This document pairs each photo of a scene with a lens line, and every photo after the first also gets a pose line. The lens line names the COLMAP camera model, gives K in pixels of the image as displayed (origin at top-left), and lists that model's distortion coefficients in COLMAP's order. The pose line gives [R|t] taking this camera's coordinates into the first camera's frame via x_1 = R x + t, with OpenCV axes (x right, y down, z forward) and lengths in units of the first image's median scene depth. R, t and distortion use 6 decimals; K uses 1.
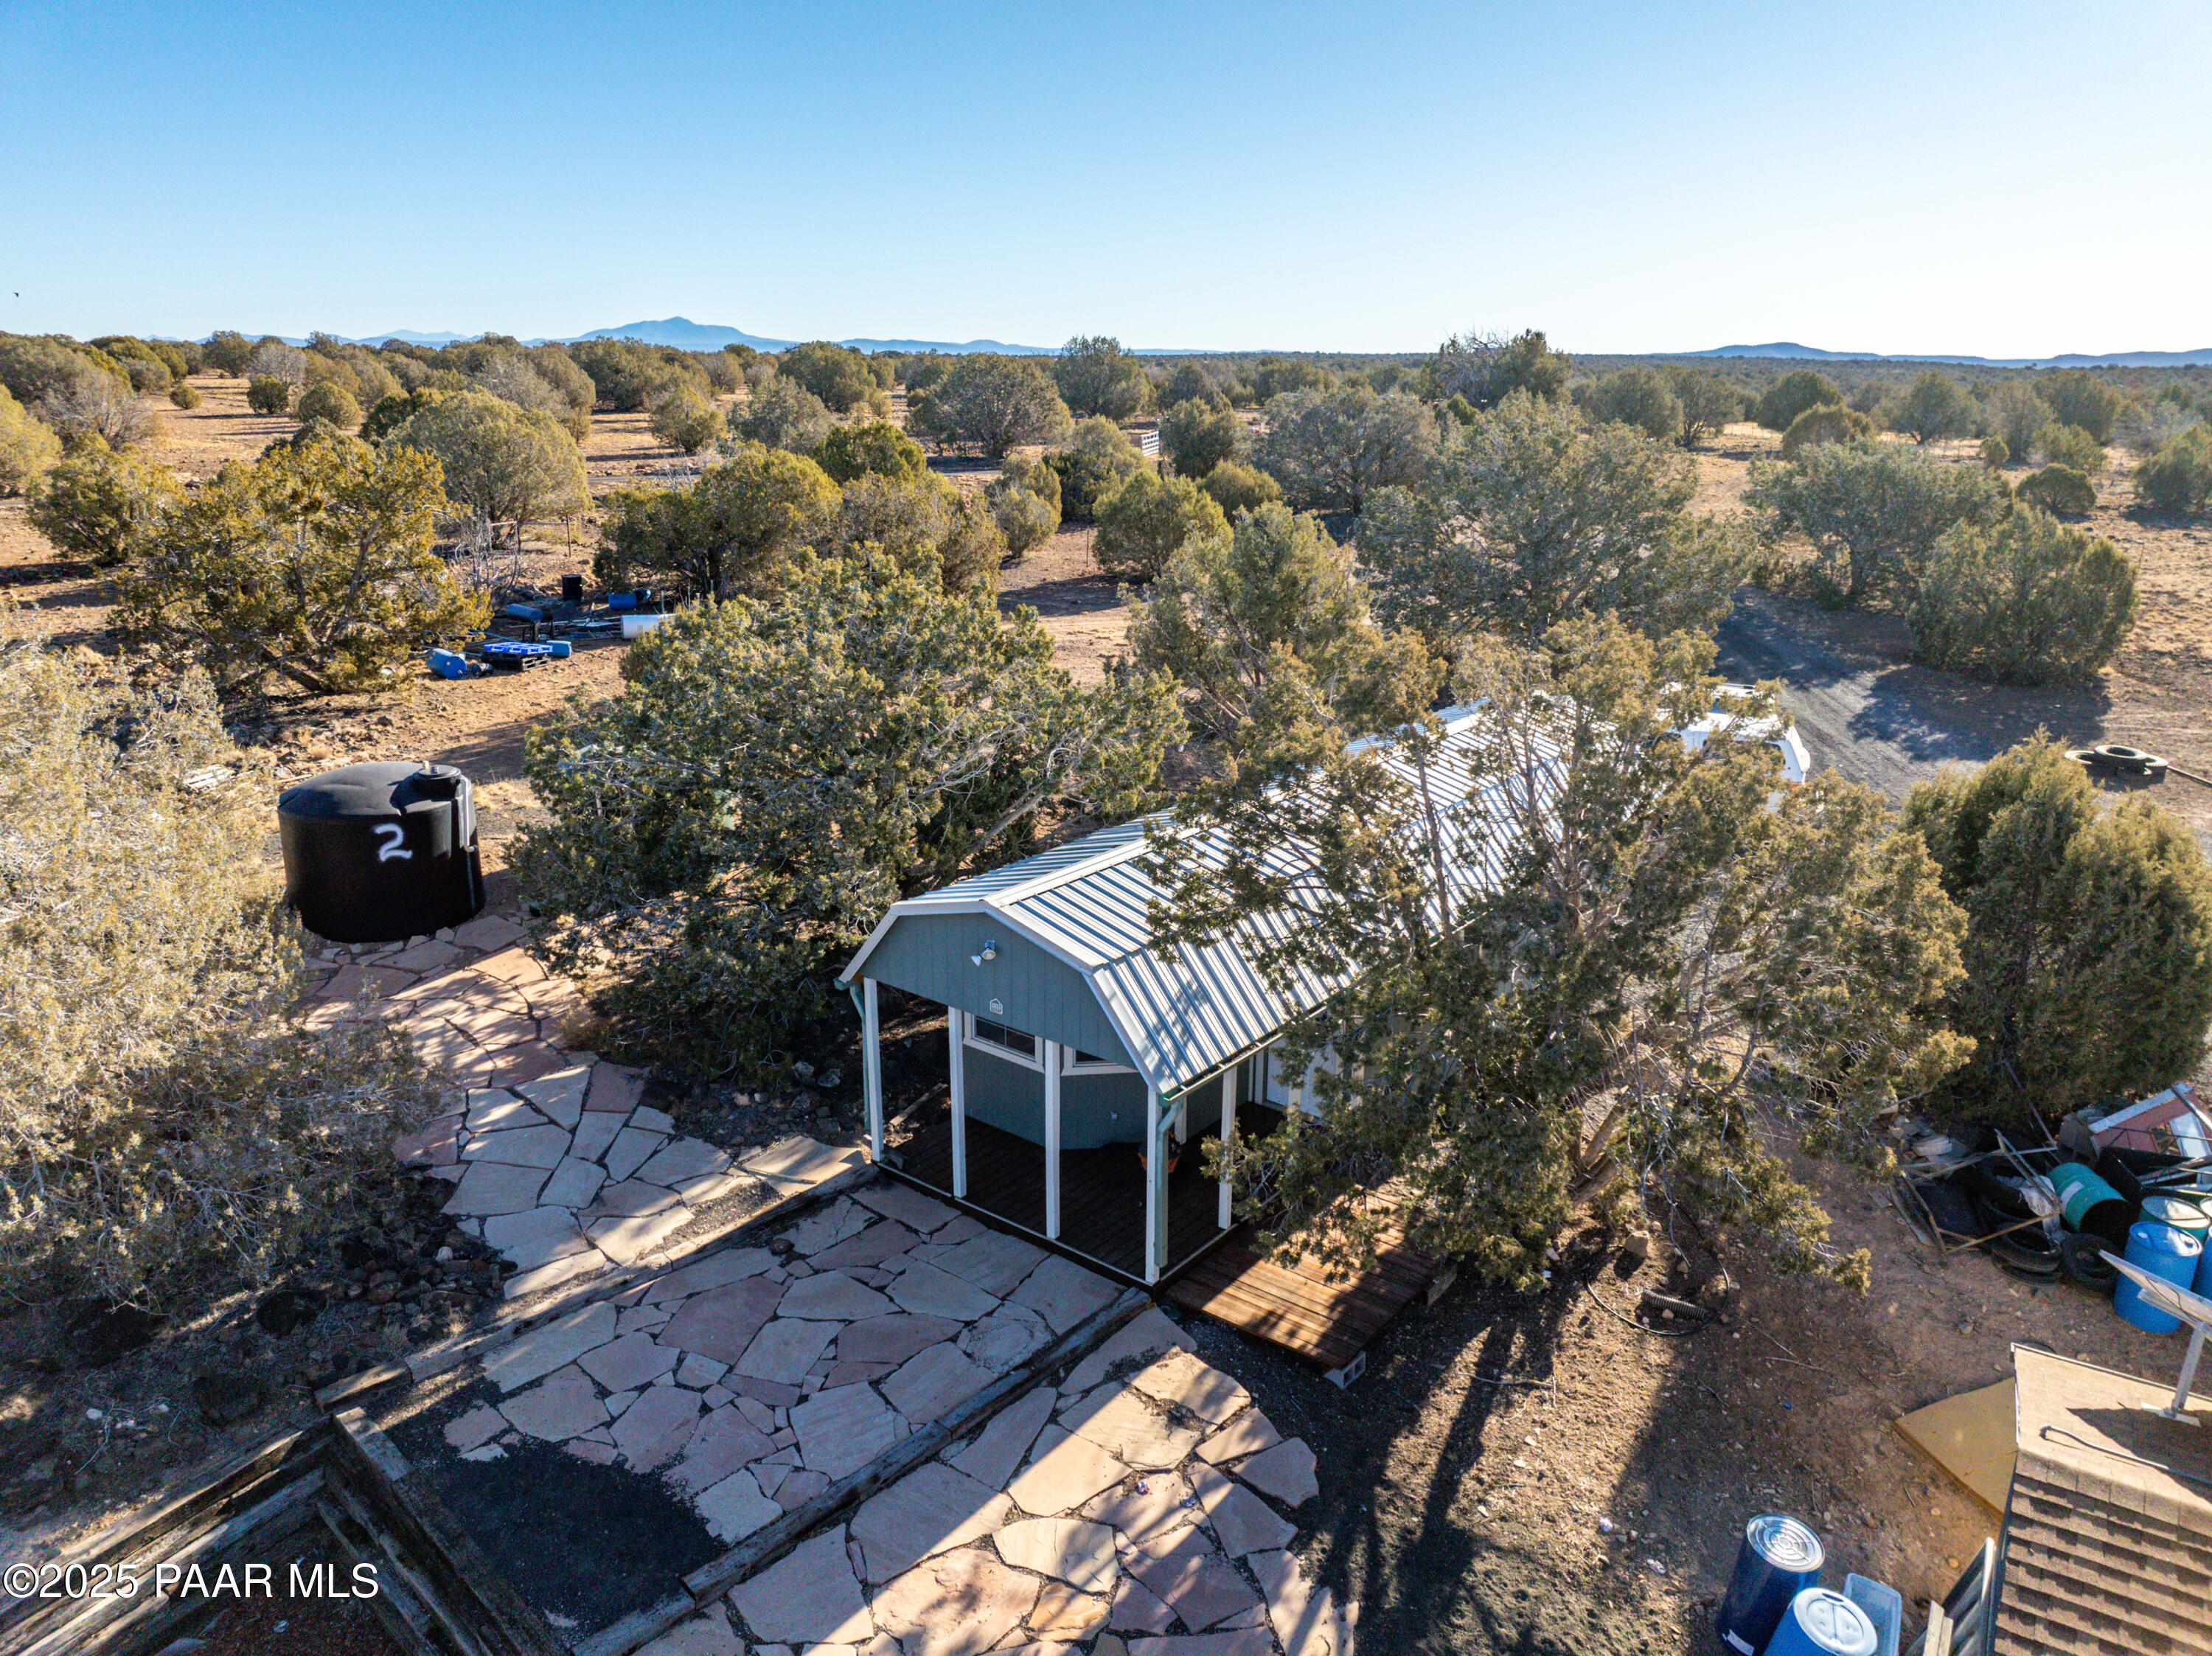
lens RADIAL K [[1562.3, 0, 1110.1], [0, 1562.3, 830.6], [0, 0, 1]] dist [-0.049033, 0.014271]
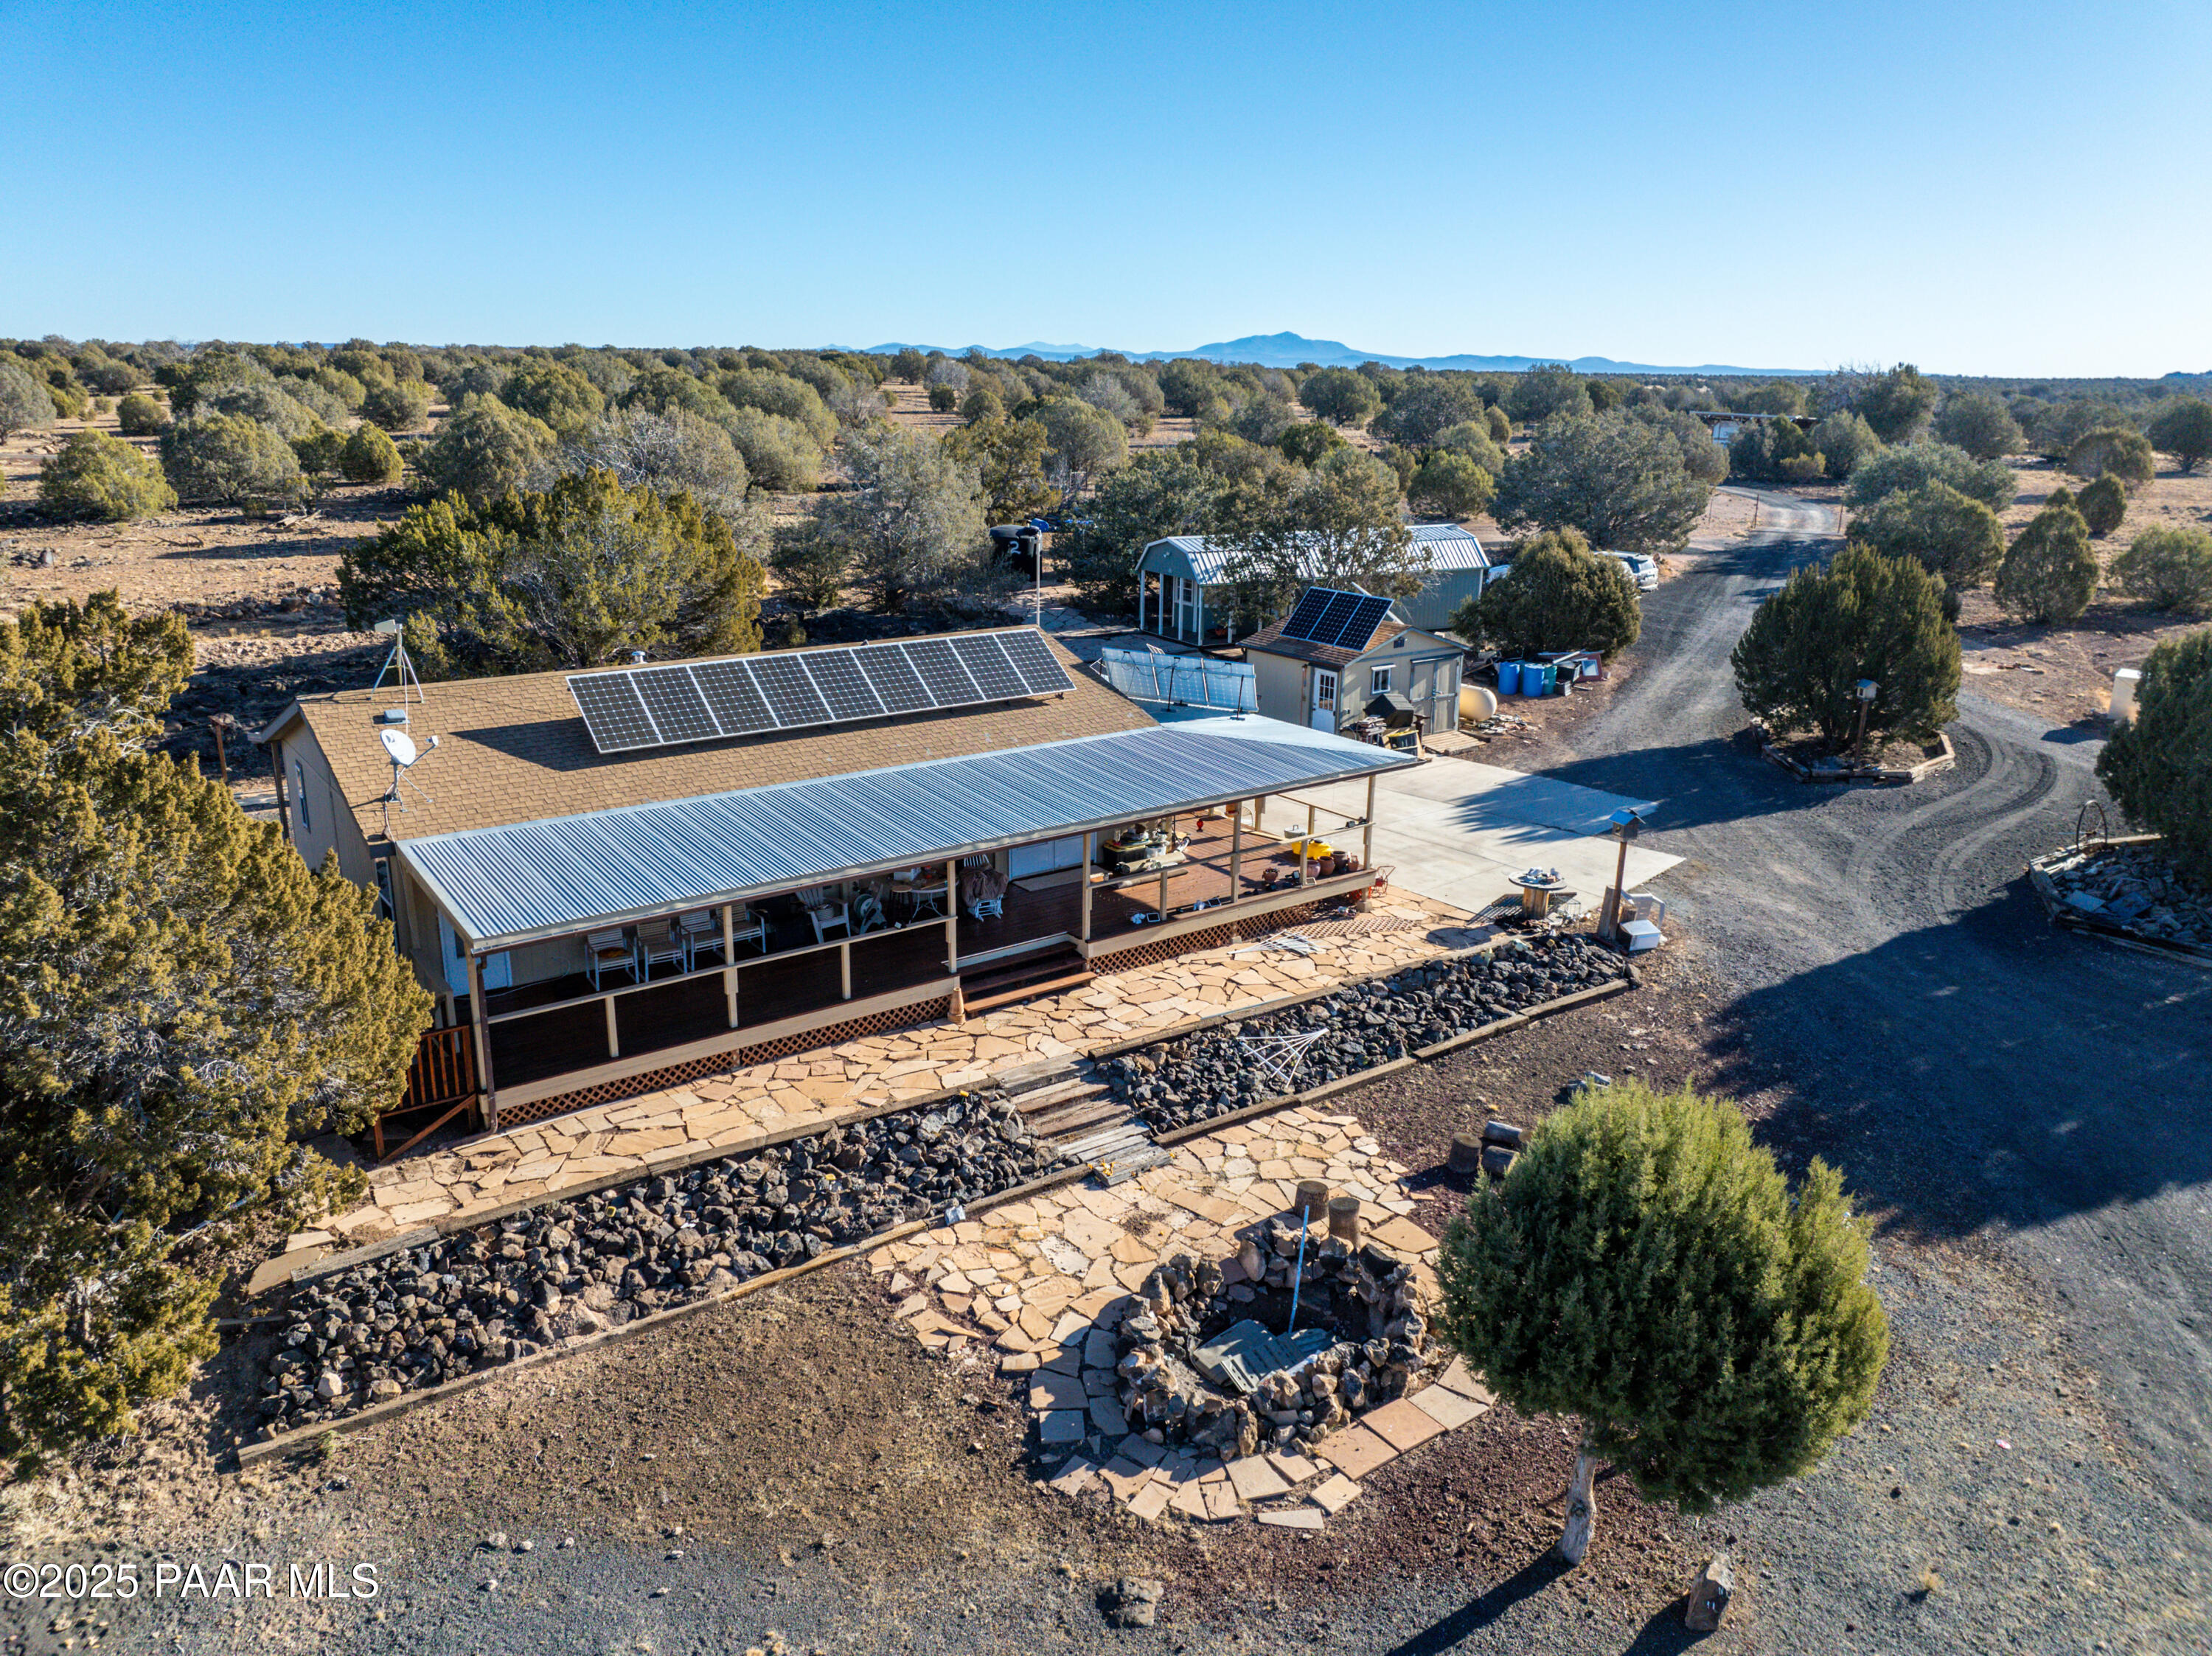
lens RADIAL K [[1562.3, 0, 1102.0], [0, 1562.3, 829.2], [0, 0, 1]] dist [-0.049033, 0.014271]
pose [[0.931479, 0.106364, -0.347898, 0.119046], [-0.109739, 0.993910, 0.010051, 0.074804], [0.346848, 0.028816, 0.937478, -0.260588]]
